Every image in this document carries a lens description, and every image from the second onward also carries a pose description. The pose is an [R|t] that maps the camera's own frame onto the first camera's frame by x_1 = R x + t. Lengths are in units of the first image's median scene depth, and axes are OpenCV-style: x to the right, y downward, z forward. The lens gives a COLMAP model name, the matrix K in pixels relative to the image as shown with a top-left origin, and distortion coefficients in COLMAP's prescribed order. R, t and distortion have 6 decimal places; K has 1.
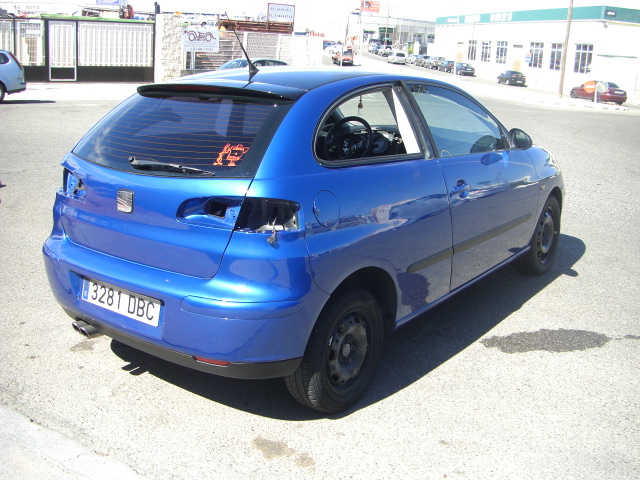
lens RADIAL K [[725.3, 0, 316.4], [0, 725.3, 243.6], [0, 0, 1]] dist [-0.146339, 0.000000]
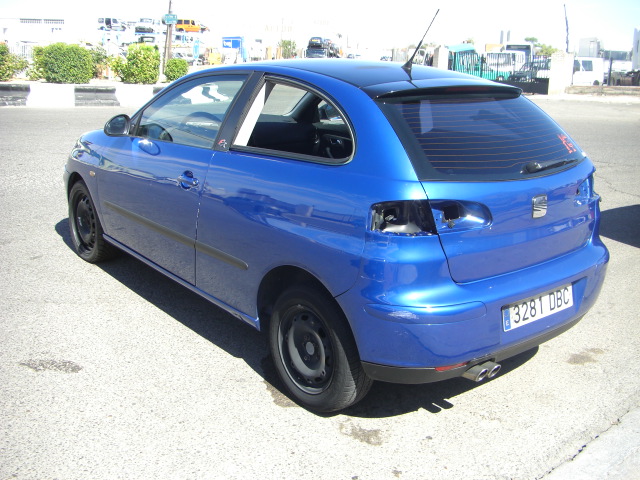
lens RADIAL K [[725.3, 0, 323.8], [0, 725.3, 234.3], [0, 0, 1]] dist [-0.146339, 0.000000]
pose [[0.232887, -0.265003, 0.935701, -1.234885], [0.225531, 0.950644, 0.213103, -0.292172], [-0.945991, 0.161401, 0.281159, 0.974741]]
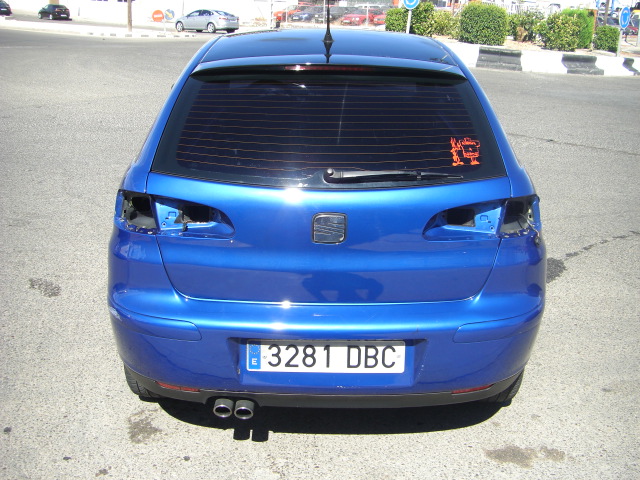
lens RADIAL K [[725.3, 0, 321.3], [0, 725.3, 236.9], [0, 0, 1]] dist [-0.146339, 0.000000]
pose [[0.797116, -0.204050, 0.568304, -0.682993], [0.154388, 0.978761, 0.134876, -0.149042], [-0.583755, -0.019772, 0.811689, 0.372660]]
